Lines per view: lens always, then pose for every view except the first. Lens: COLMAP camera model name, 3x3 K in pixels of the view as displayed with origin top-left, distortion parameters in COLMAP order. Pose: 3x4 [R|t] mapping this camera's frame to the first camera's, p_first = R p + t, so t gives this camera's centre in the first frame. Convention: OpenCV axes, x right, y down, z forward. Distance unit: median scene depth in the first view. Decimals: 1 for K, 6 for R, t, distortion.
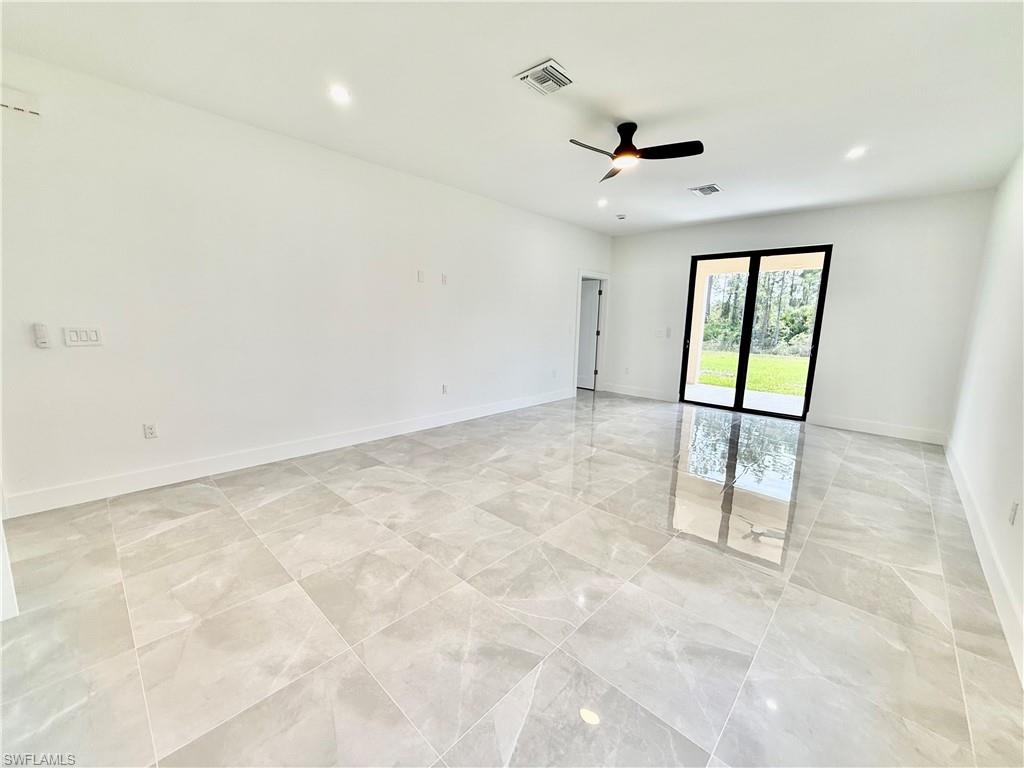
lens RADIAL K [[409.6, 0, 507.9], [0, 409.6, 381.7], [0, 0, 1]] dist [0.001671, 0.000064]
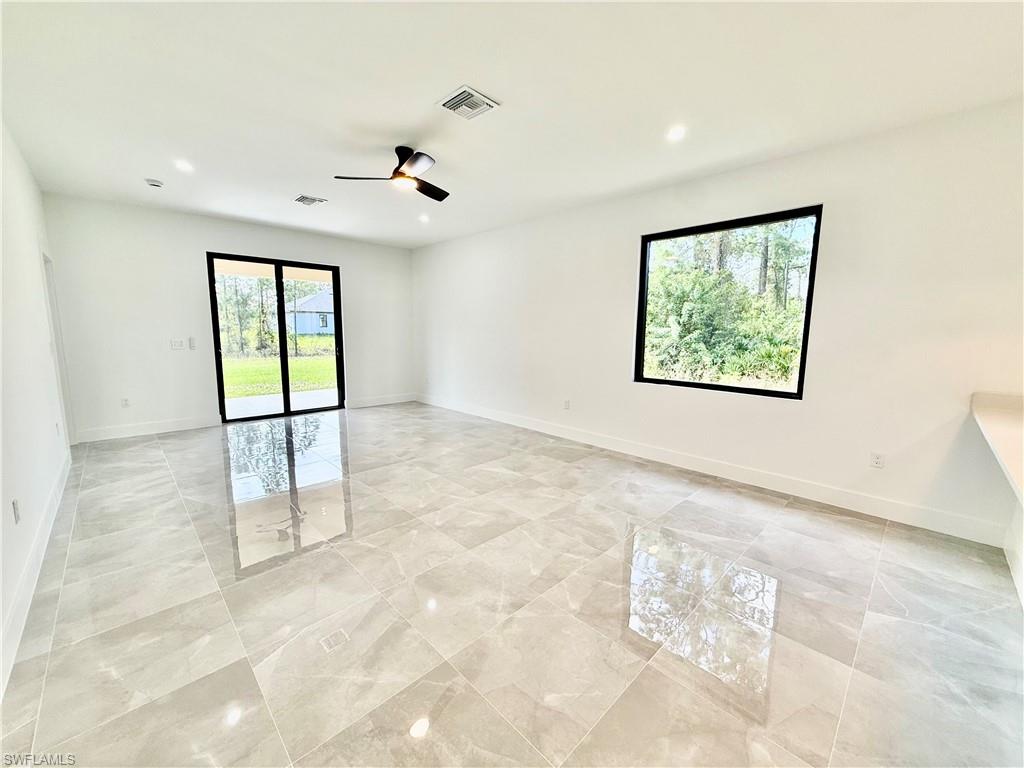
lens RADIAL K [[409.6, 0, 511.0], [0, 409.6, 382.3], [0, 0, 1]] dist [0.001671, 0.000064]
pose [[0.039563, -0.153229, 0.987398, -0.655567], [0.146654, 0.978361, 0.145951, -0.121382], [-0.988396, 0.139032, 0.061179, 0.593986]]
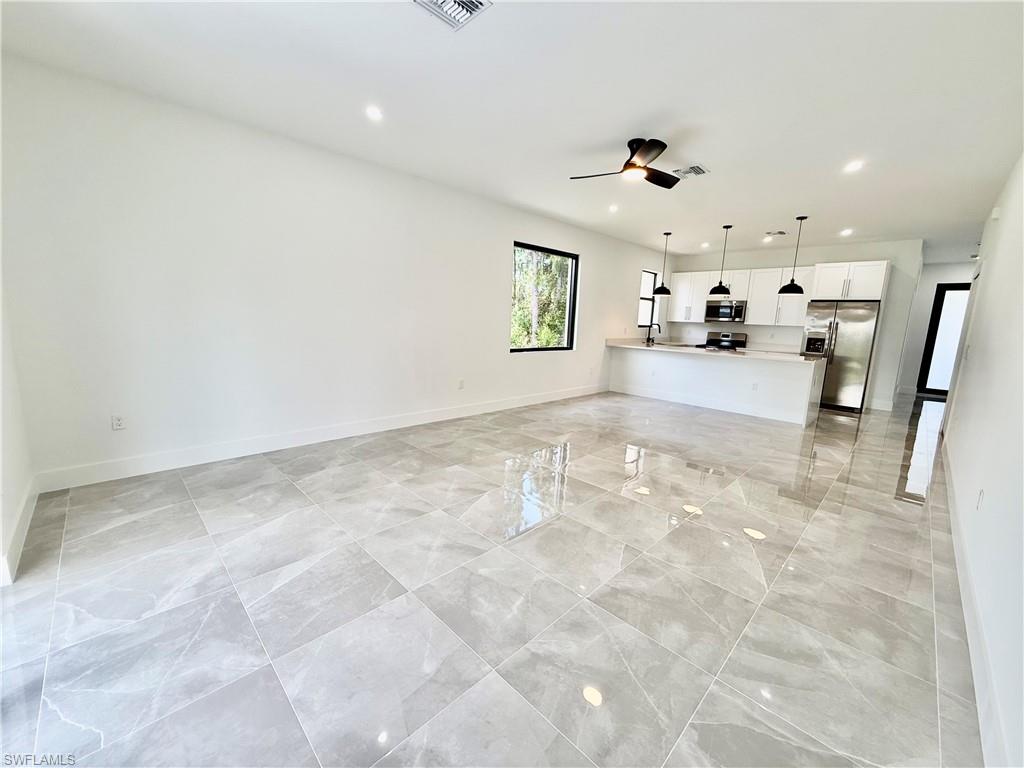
lens RADIAL K [[409.6, 0, 503.8], [0, 409.6, 381.9], [0, 0, 1]] dist [0.001671, 0.000064]
pose [[-0.997418, -0.066741, 0.026522, 0.454408], [-0.055235, 0.948915, 0.310661, -0.270315], [-0.045901, 0.308393, -0.950151, 1.779783]]
